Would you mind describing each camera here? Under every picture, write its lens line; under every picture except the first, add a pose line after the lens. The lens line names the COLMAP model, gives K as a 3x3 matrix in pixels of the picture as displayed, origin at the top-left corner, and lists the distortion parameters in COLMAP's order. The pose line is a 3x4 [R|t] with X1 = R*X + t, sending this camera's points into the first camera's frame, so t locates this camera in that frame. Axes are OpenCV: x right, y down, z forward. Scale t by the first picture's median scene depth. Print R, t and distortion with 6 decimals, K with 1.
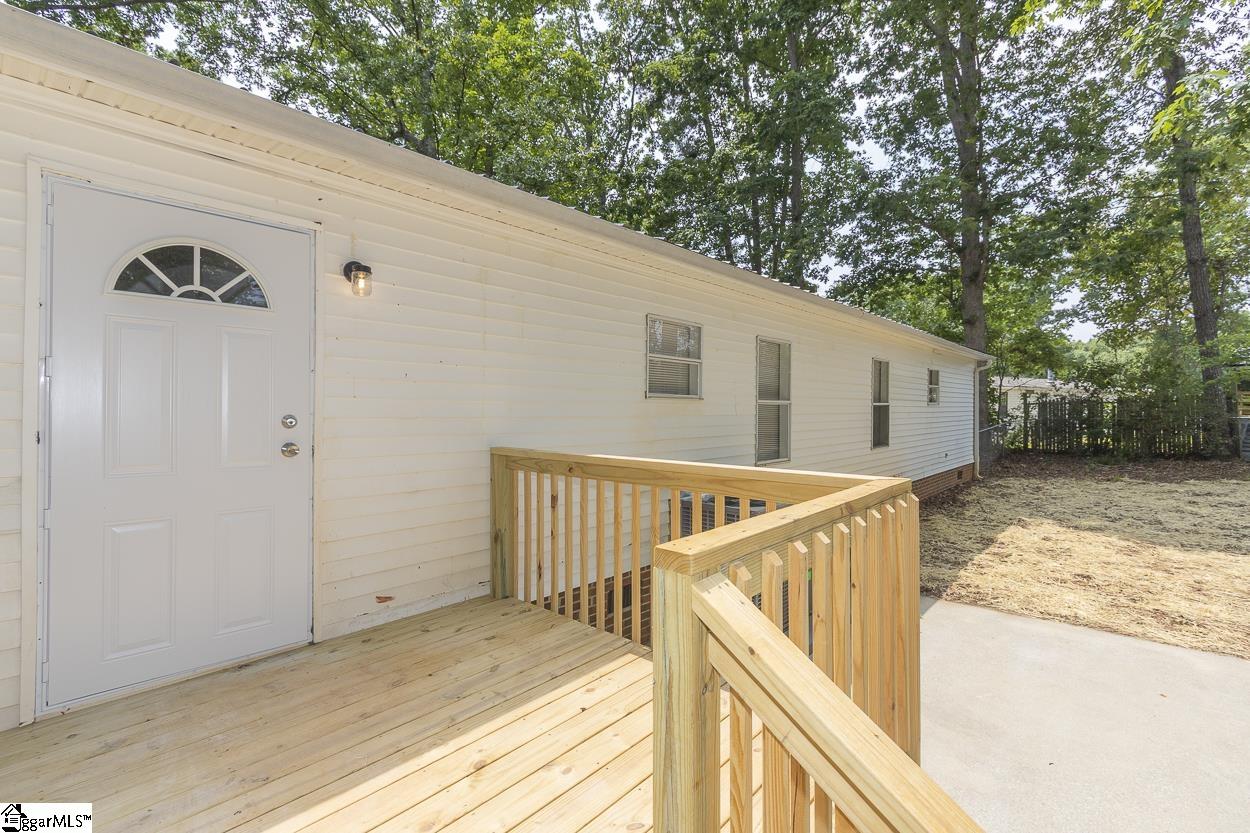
lens RADIAL K [[571.8, 0, 624.4], [0, 571.8, 409.0], [0, 0, 1]] dist [0.001244, 0.000009]
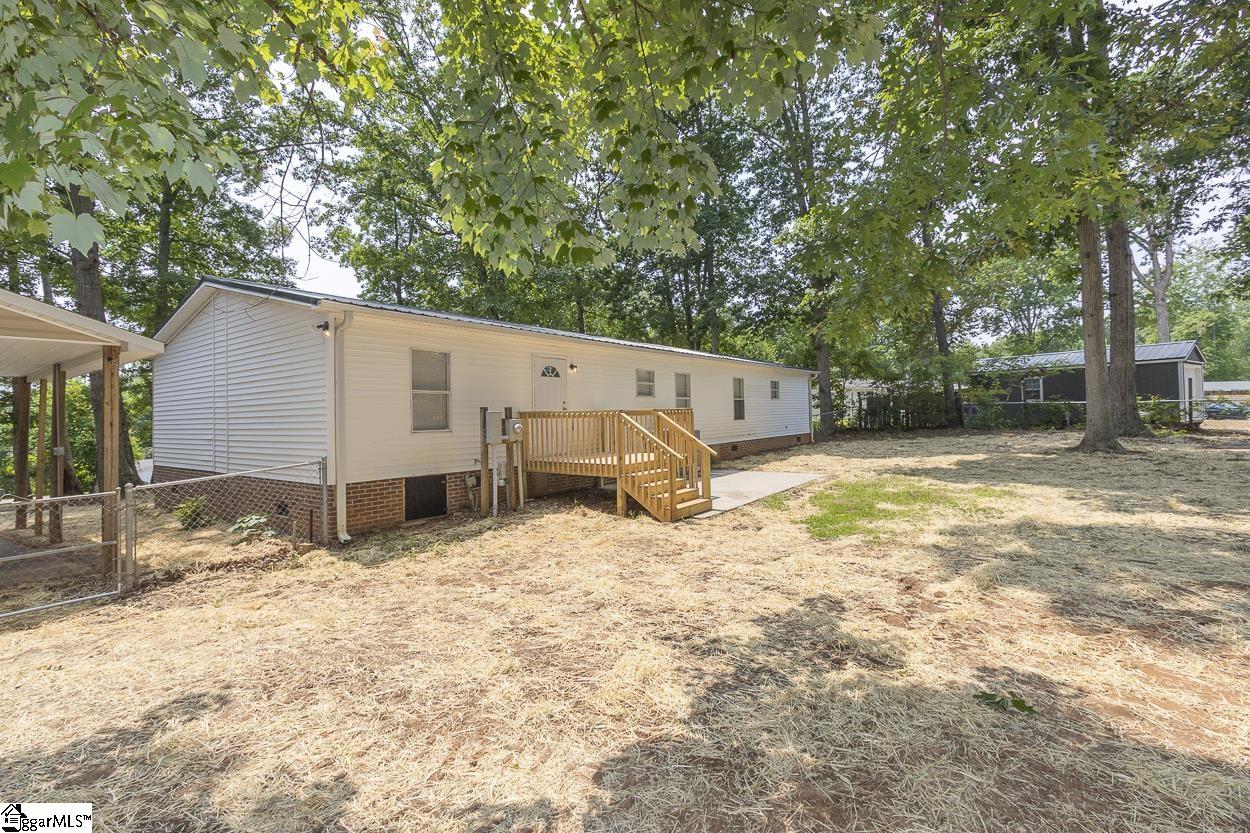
lens RADIAL K [[571.8, 0, 623.7], [0, 571.8, 414.0], [0, 0, 1]] dist [0.001244, 0.000009]
pose [[0.995683, -0.025920, 0.089127, -0.158180], [0.026098, 0.999659, -0.000839, 0.037162], [-0.089075, 0.003161, 0.996020, -1.039492]]
